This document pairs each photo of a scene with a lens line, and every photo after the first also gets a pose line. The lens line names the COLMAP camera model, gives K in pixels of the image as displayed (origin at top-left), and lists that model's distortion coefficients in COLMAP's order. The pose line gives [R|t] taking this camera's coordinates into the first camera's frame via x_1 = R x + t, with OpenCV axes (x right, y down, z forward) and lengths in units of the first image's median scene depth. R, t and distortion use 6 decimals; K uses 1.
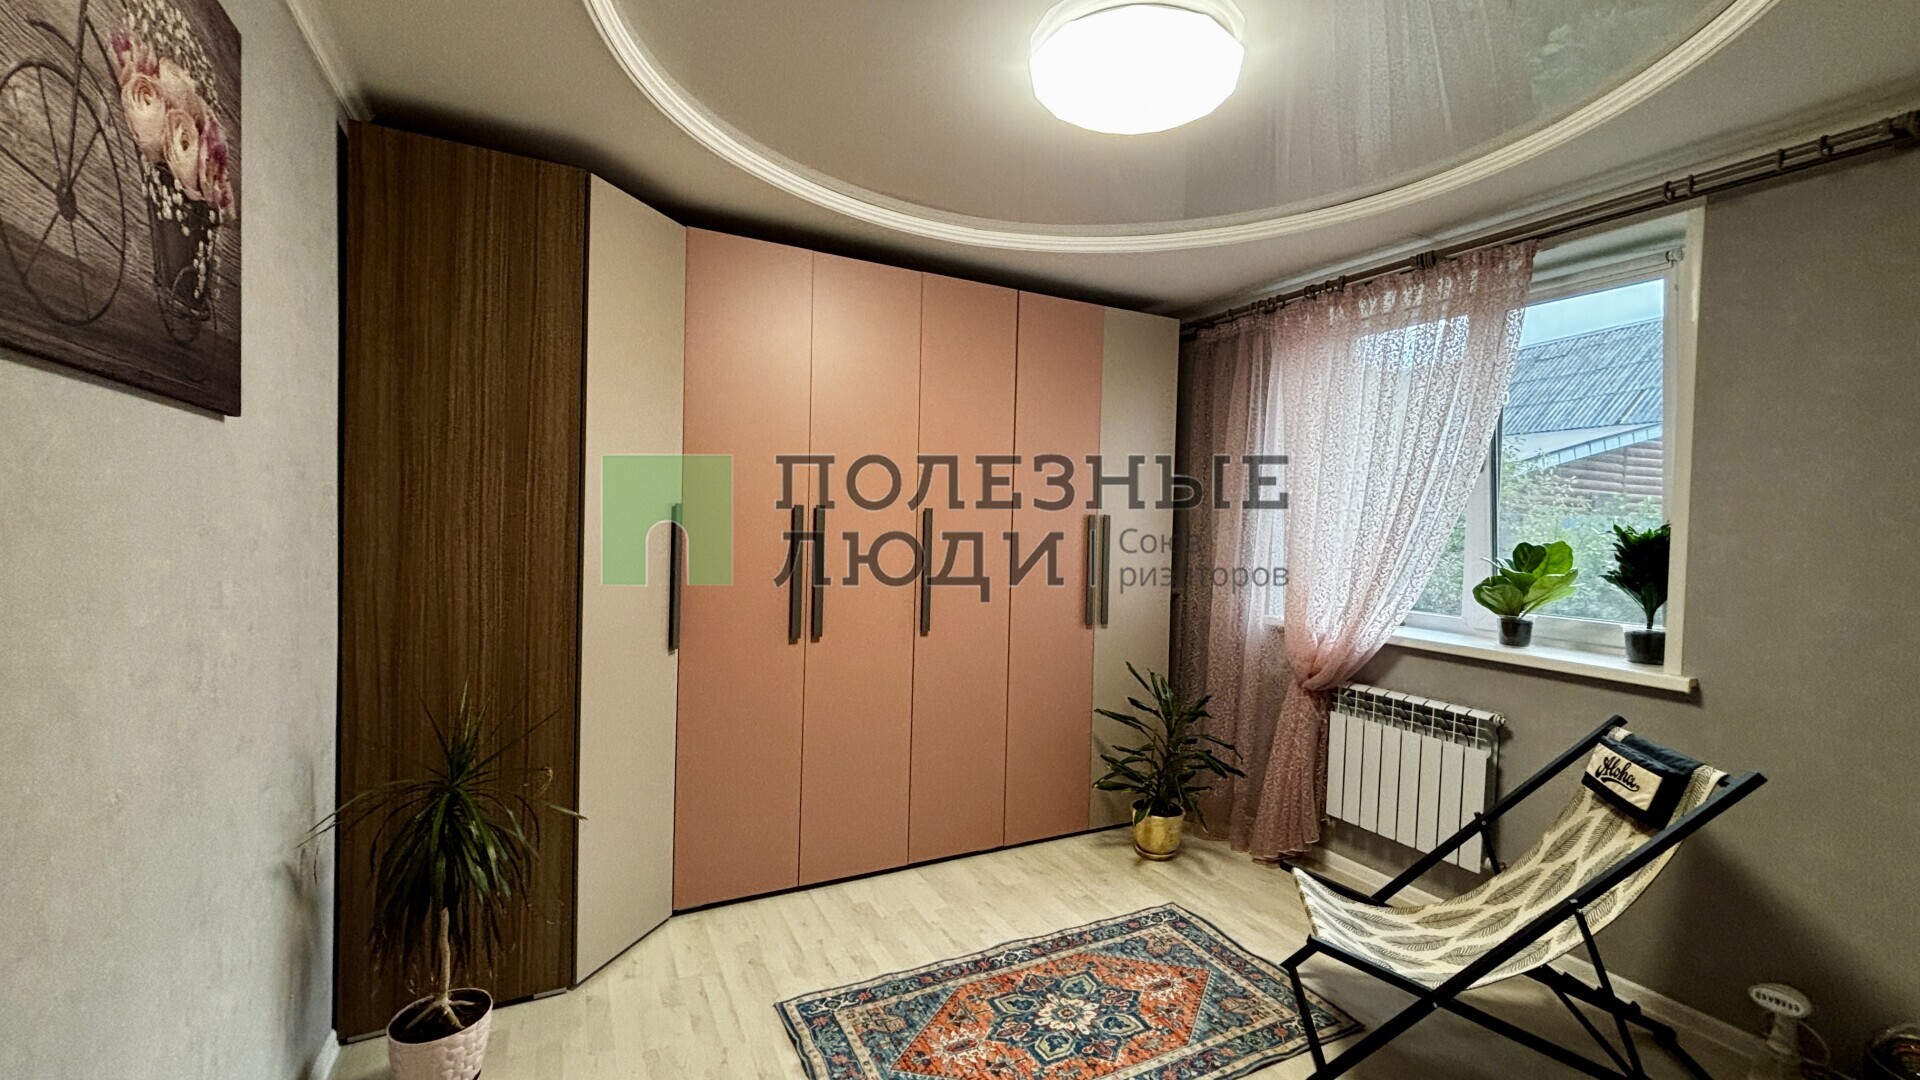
lens RADIAL K [[781.3, 0, 959.1], [0, 781.3, 541.7], [0, 0, 1]] dist [-0.000378, -0.000733]
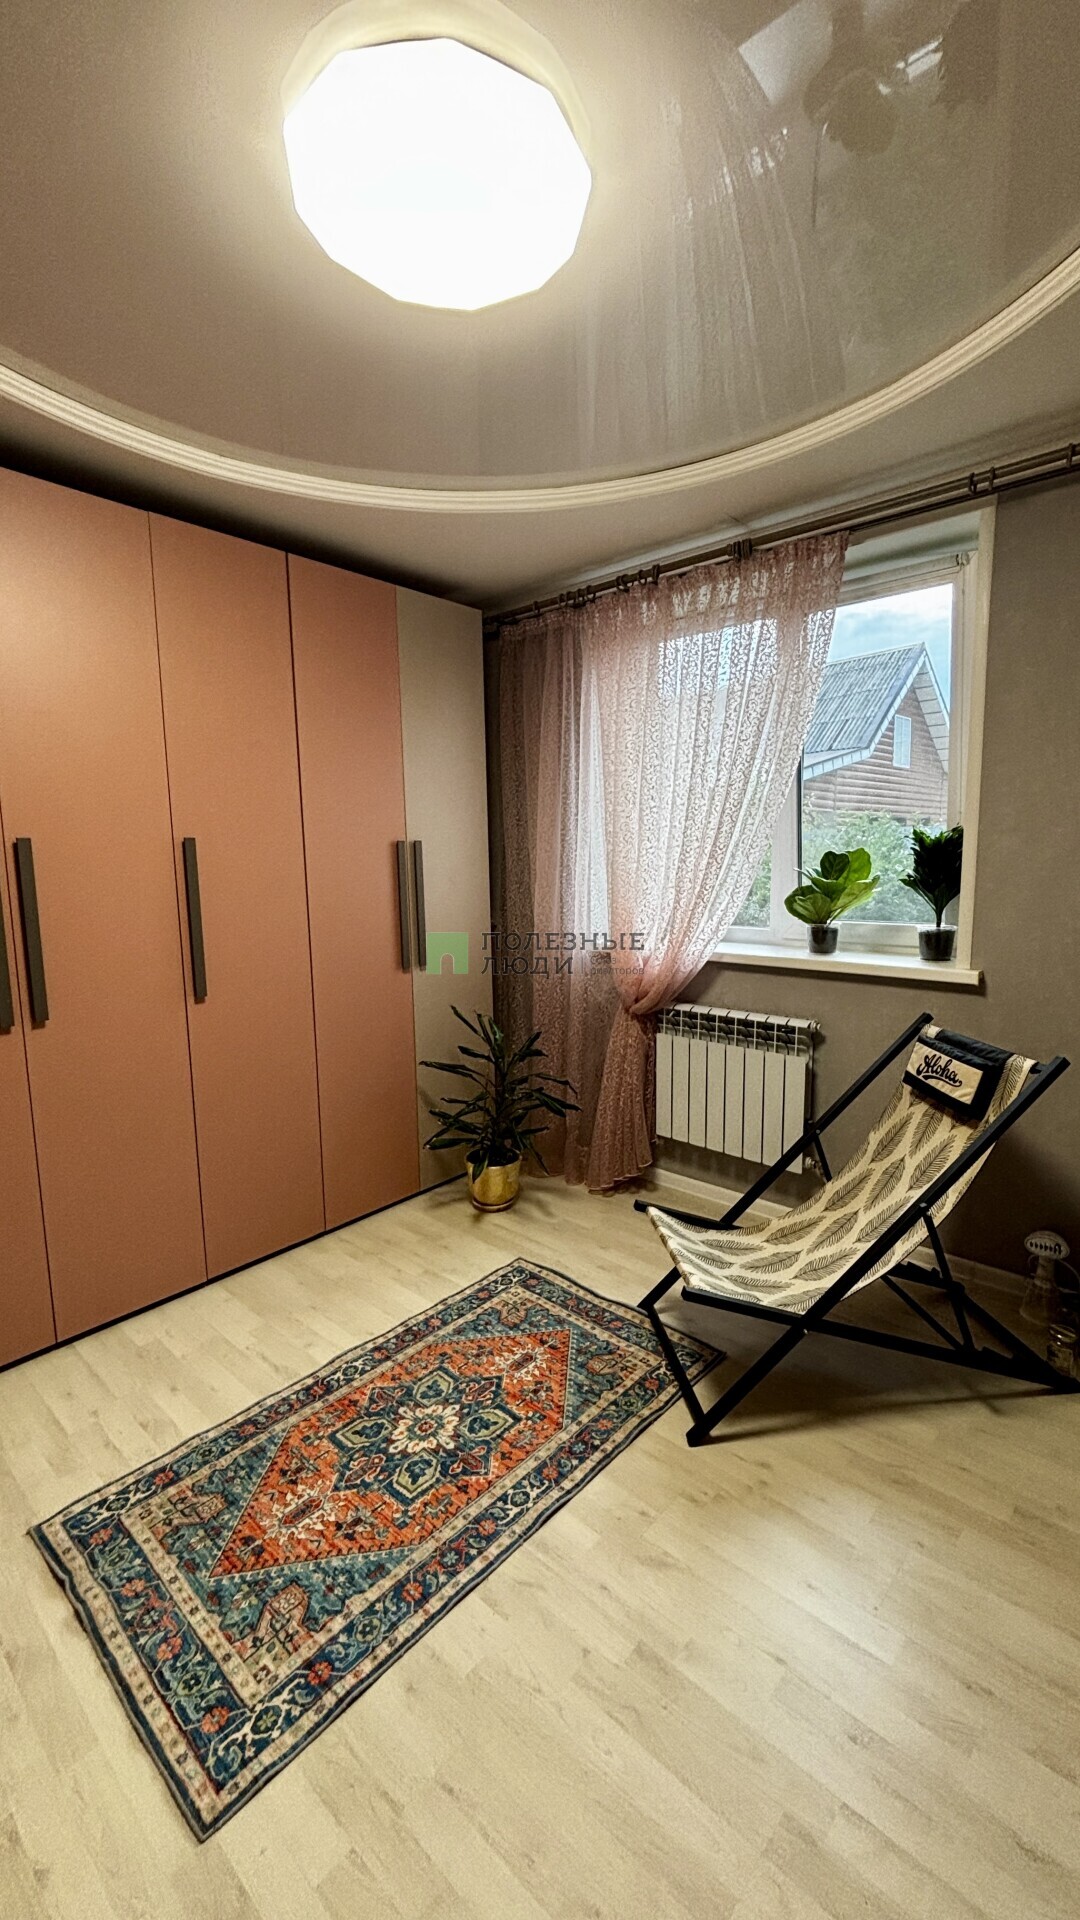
lens RADIAL K [[781.3, 0, 536.8], [0, 781.3, 962.3], [0, 0, 1]] dist [-0.000378, -0.000733]
pose [[0.932516, -0.089416, 0.349885, -0.001169], [0.049328, 0.991320, 0.121870, 0.001848], [-0.357745, -0.096387, 0.928832, 0.185241]]
